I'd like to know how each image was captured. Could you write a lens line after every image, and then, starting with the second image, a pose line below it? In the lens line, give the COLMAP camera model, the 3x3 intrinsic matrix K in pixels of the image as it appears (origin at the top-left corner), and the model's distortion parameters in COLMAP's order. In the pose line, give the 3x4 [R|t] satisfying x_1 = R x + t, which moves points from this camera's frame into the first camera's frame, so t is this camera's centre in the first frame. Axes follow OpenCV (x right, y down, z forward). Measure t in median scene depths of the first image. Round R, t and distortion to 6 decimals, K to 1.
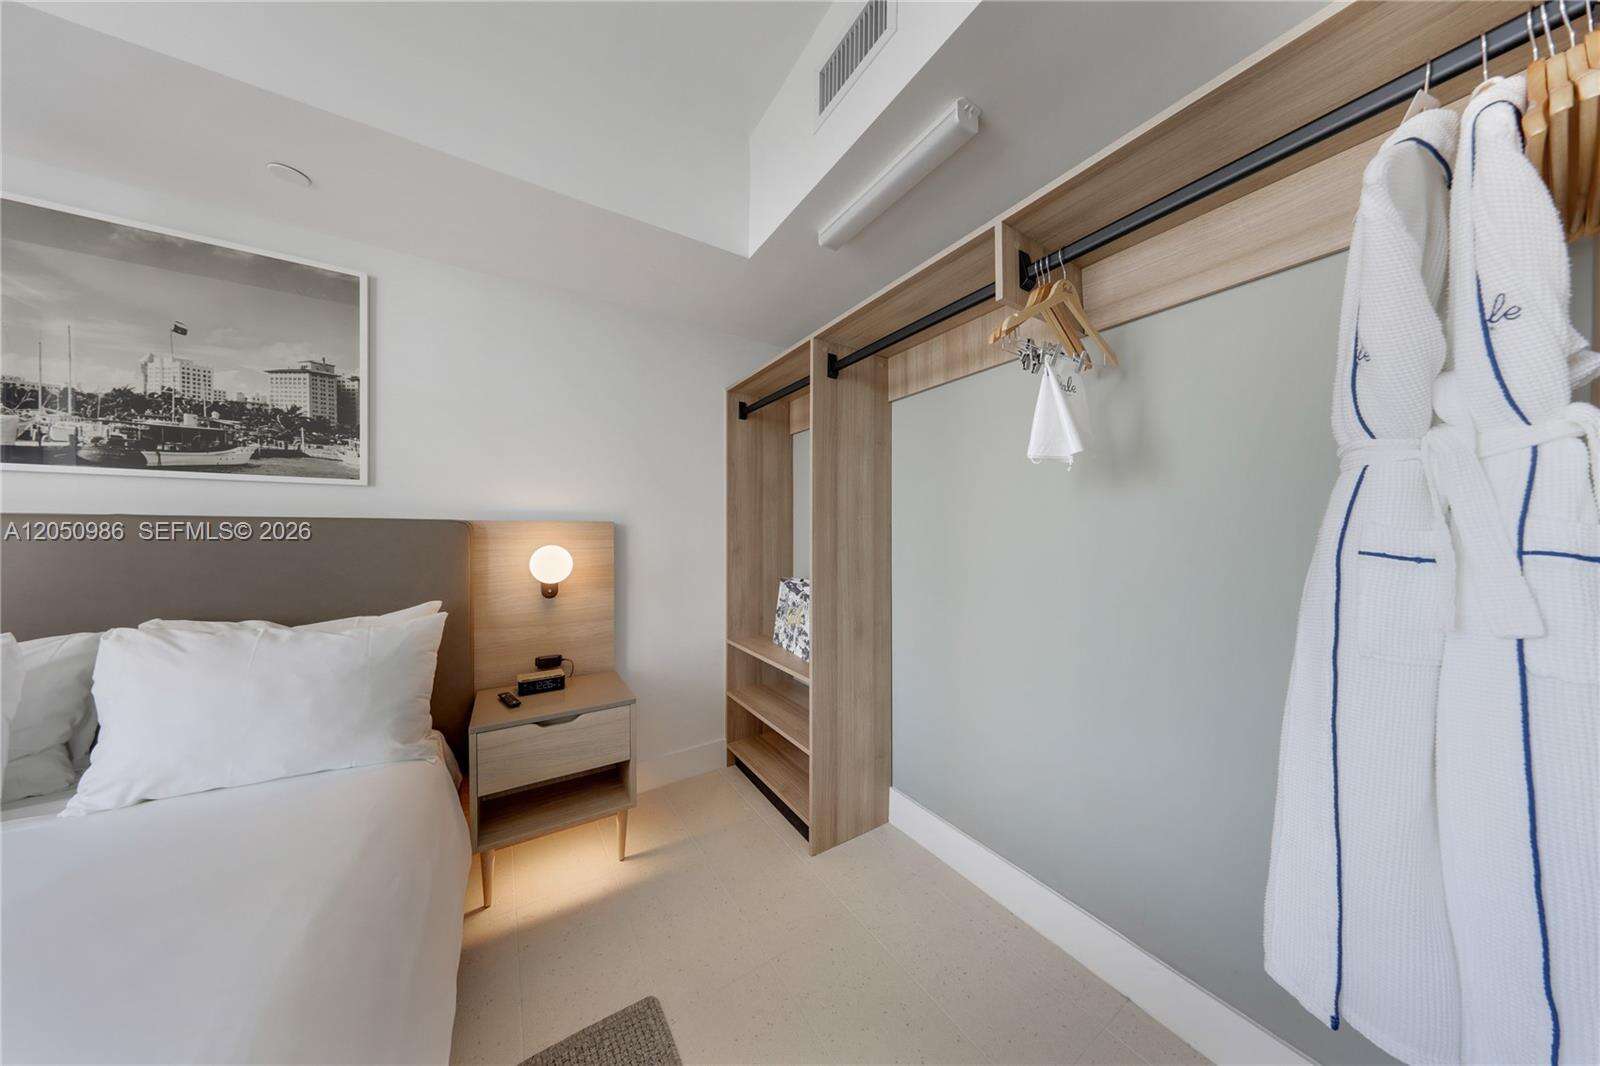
lens RADIAL K [[458.5, 0, 793.5], [0, 458.5, 537.5], [0, 0, 1]] dist [-0.004993, -0.000170]
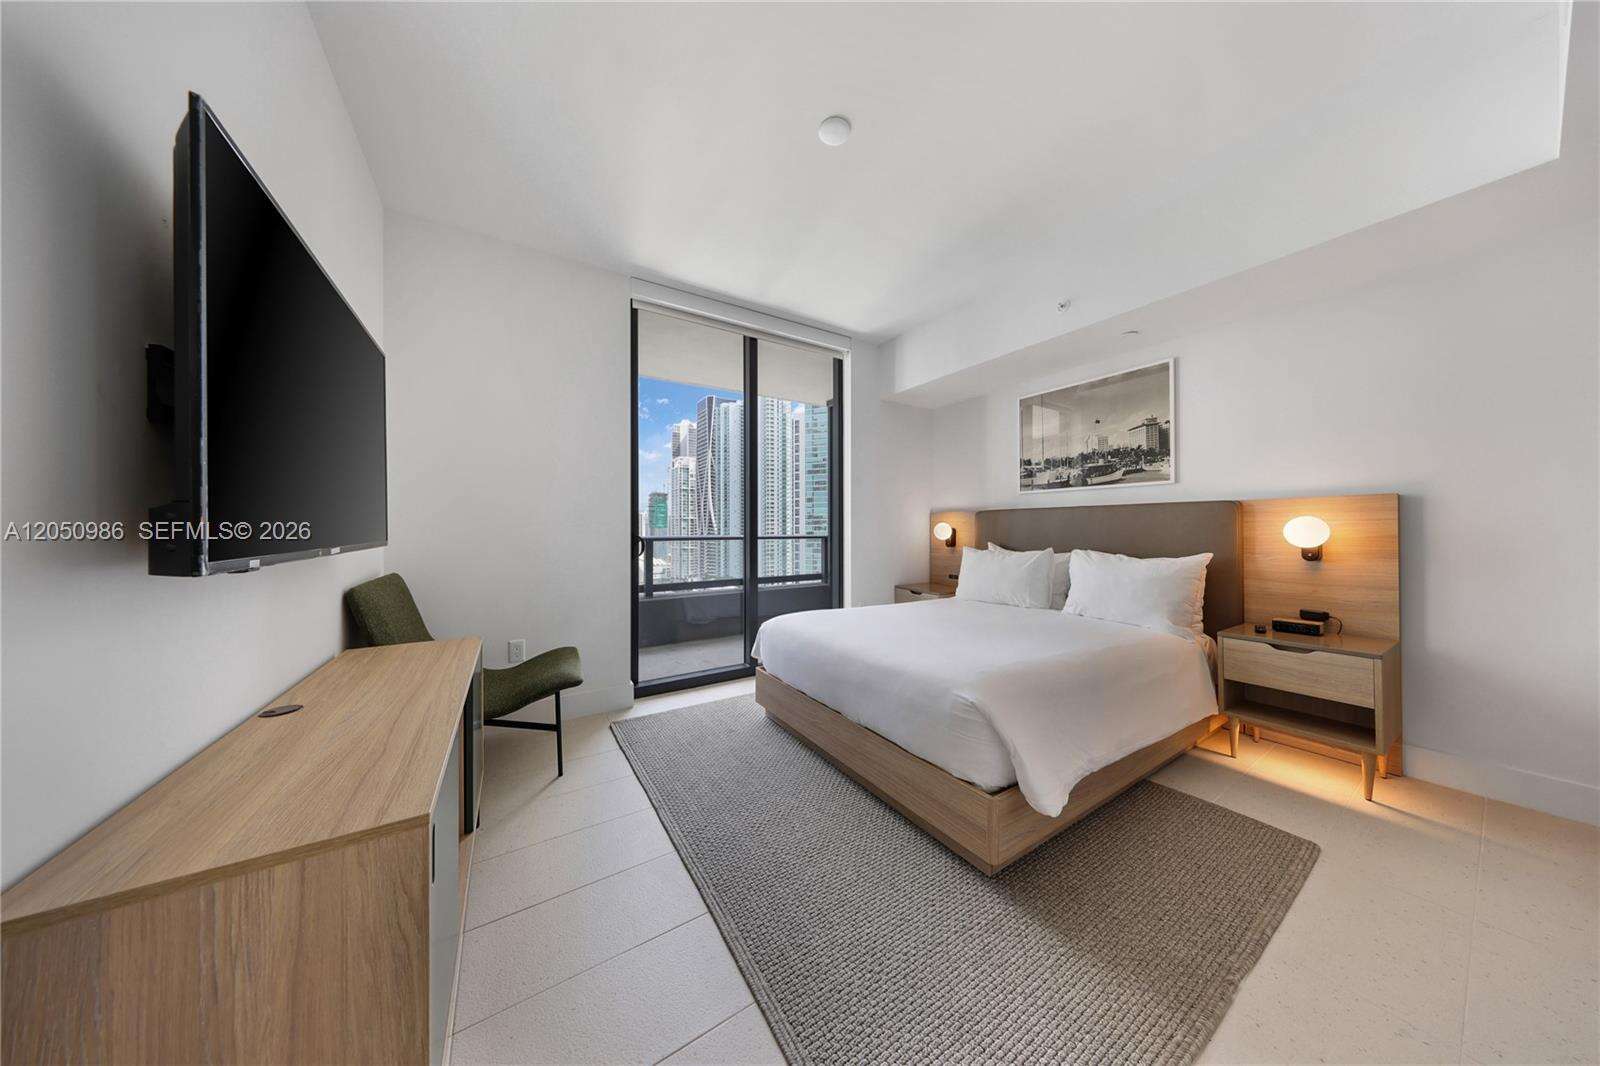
lens RADIAL K [[458.5, 0, 803.5], [0, 458.5, 526.1], [0, 0, 1]] dist [-0.004993, -0.000170]
pose [[-0.003091, -0.002879, -0.999991, 0.786780], [0.004095, 0.999987, -0.002891, 0.046008], [0.999987, -0.004104, -0.003079, -0.382412]]
